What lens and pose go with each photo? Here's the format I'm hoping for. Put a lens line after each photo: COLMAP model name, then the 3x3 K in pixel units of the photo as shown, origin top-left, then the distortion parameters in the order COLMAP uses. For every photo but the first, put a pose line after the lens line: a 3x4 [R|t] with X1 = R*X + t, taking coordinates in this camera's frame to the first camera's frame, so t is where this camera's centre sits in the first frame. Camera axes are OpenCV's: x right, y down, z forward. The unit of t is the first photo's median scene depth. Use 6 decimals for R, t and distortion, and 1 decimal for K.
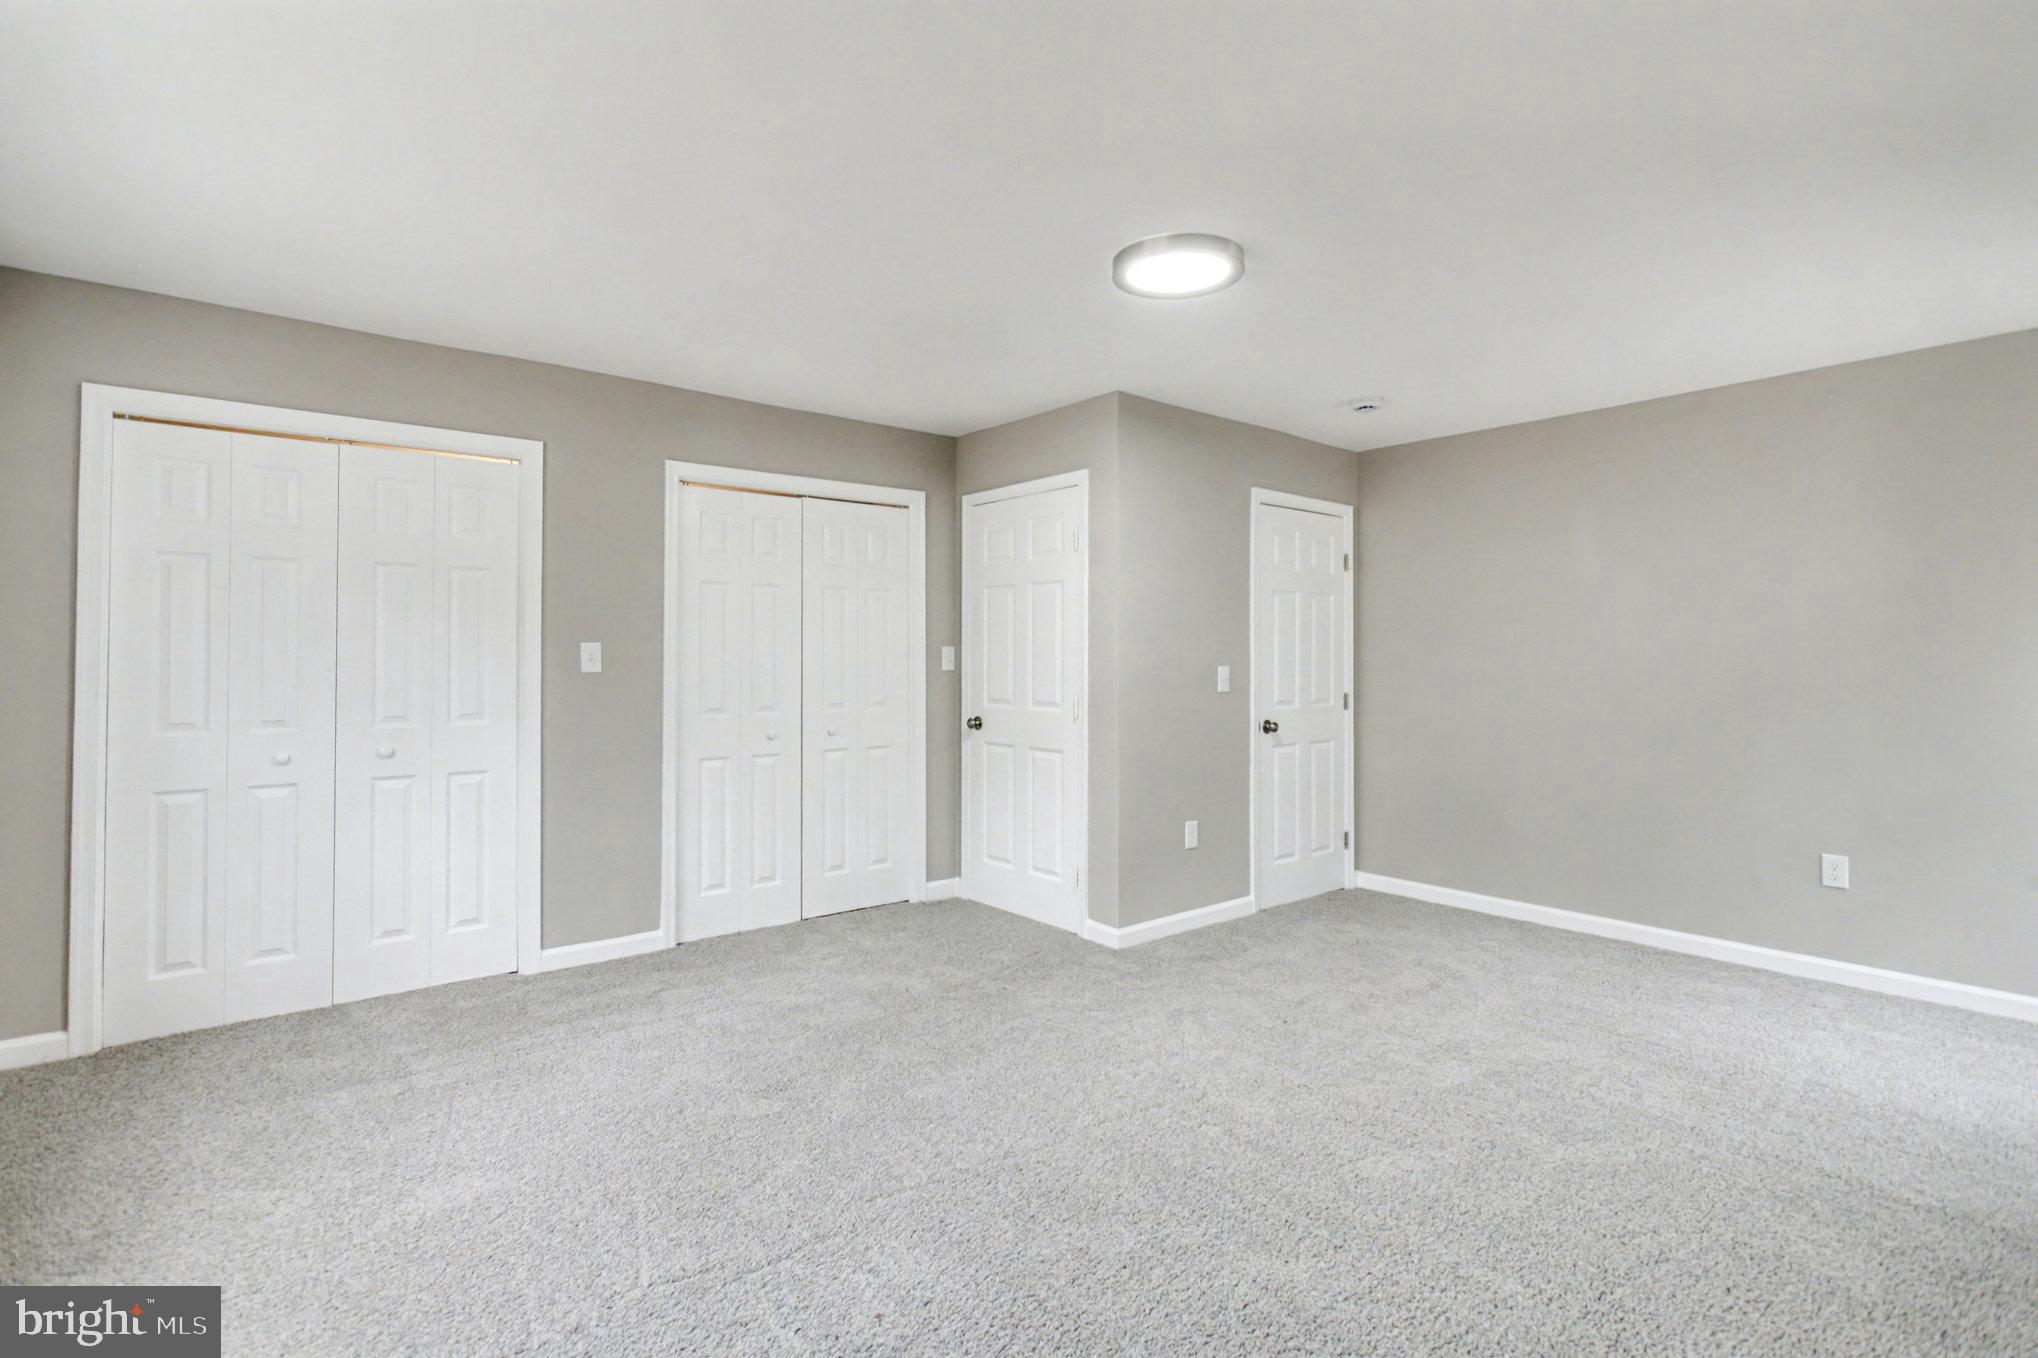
lens RADIAL K [[976.7, 0, 1021.6], [0, 976.7, 653.4], [0, 0, 1]] dist [0.000747, 0.001125]
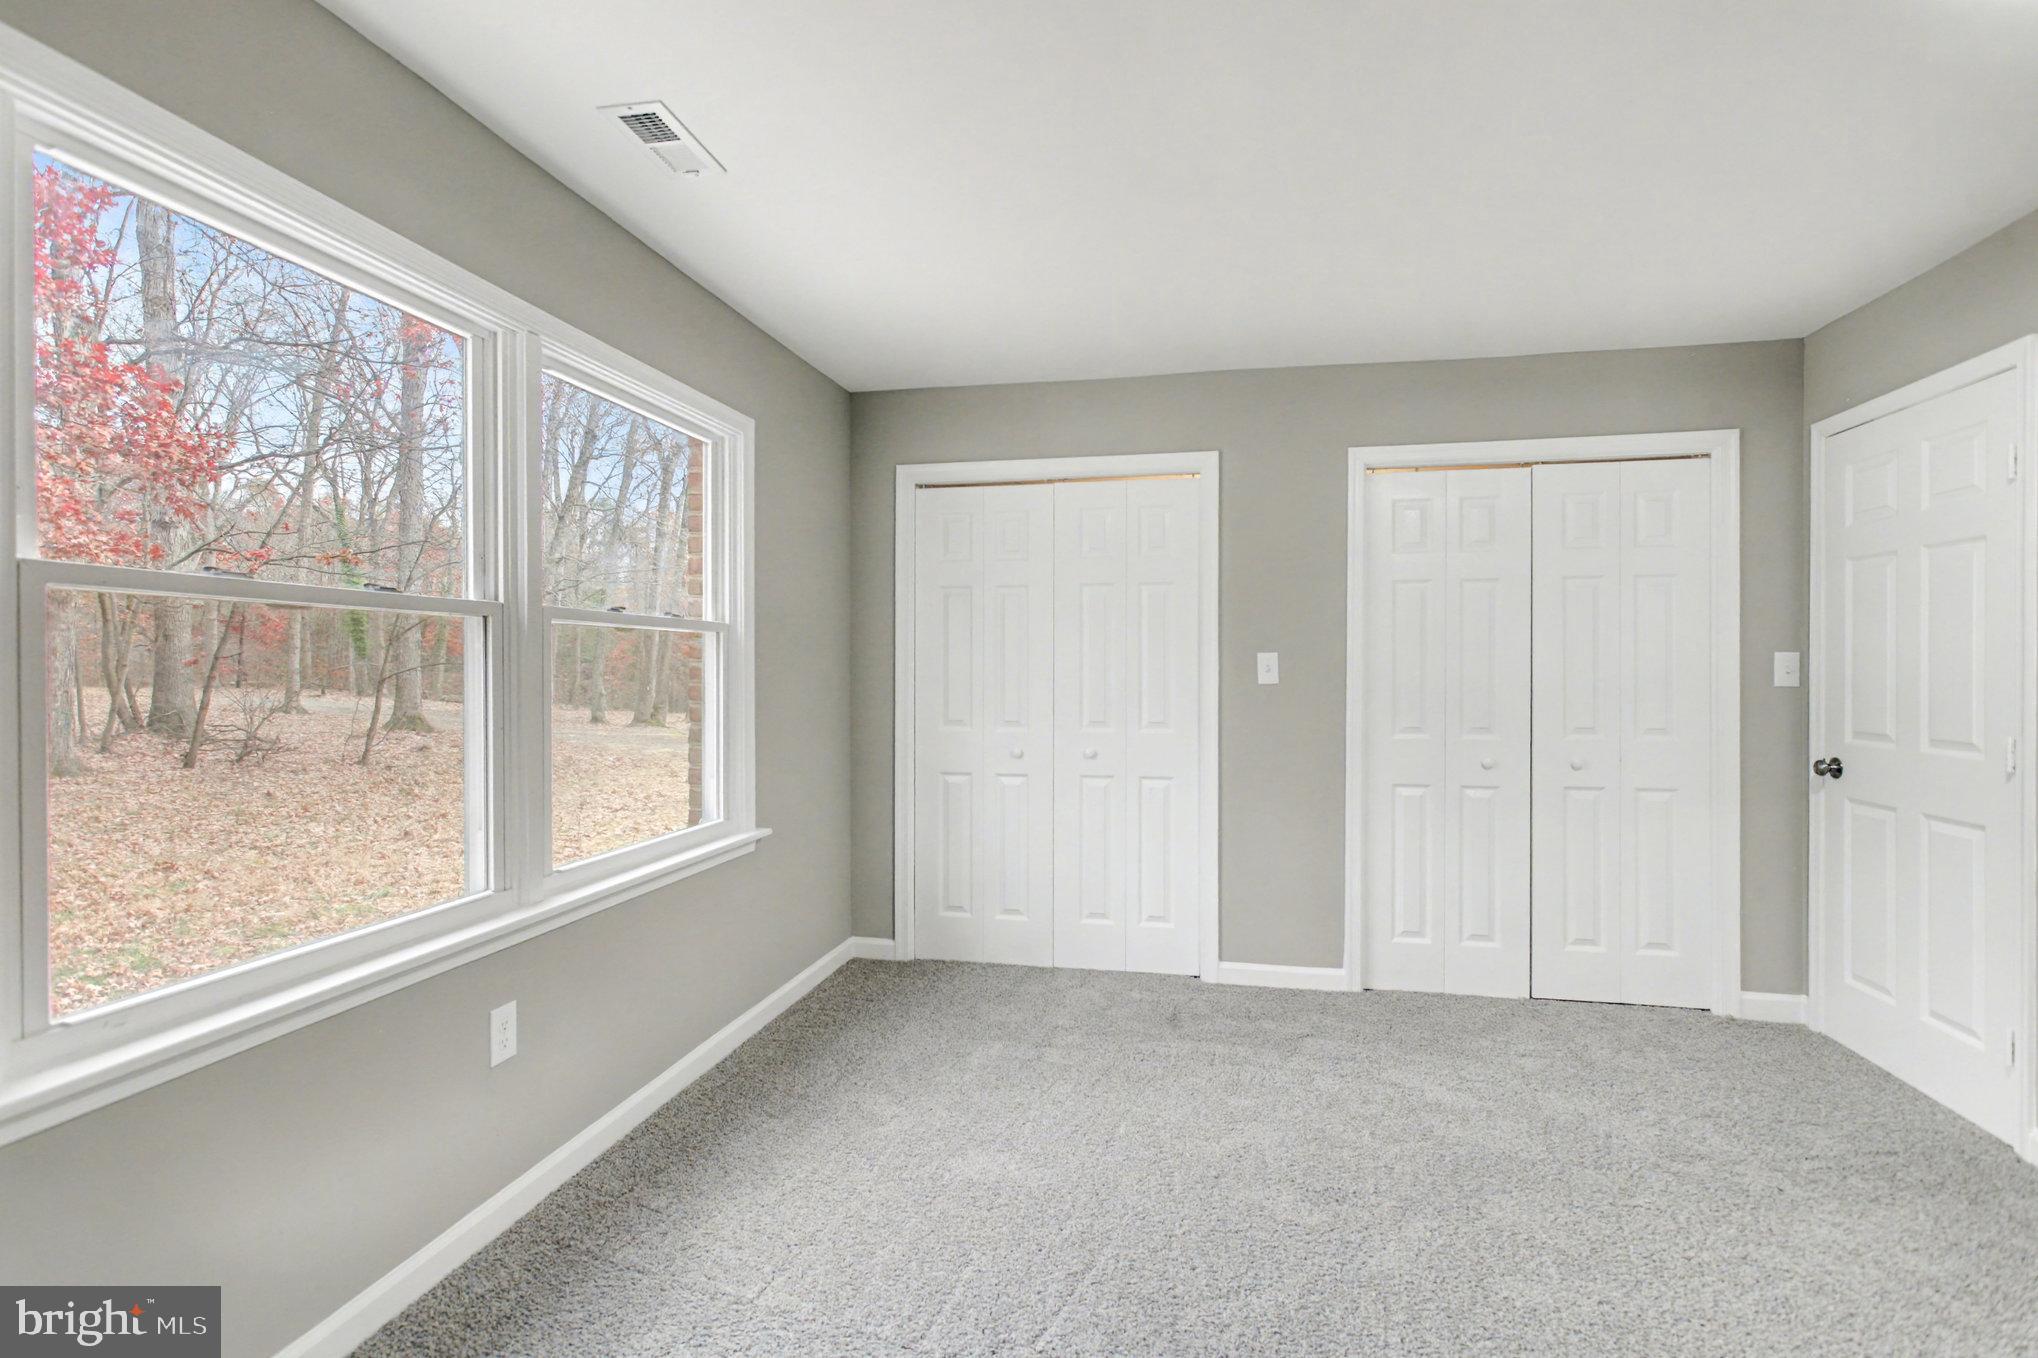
lens RADIAL K [[986.4, 0, 1017.9], [0, 986.4, 670.8], [0, 0, 1]] dist [-0.001851, 0.001515]
pose [[0.624004, 0.000037, -0.781421, 0.169099], [0.004925, 0.999980, 0.003980, 0.001301], [0.781405, -0.006332, 0.623992, 0.209899]]
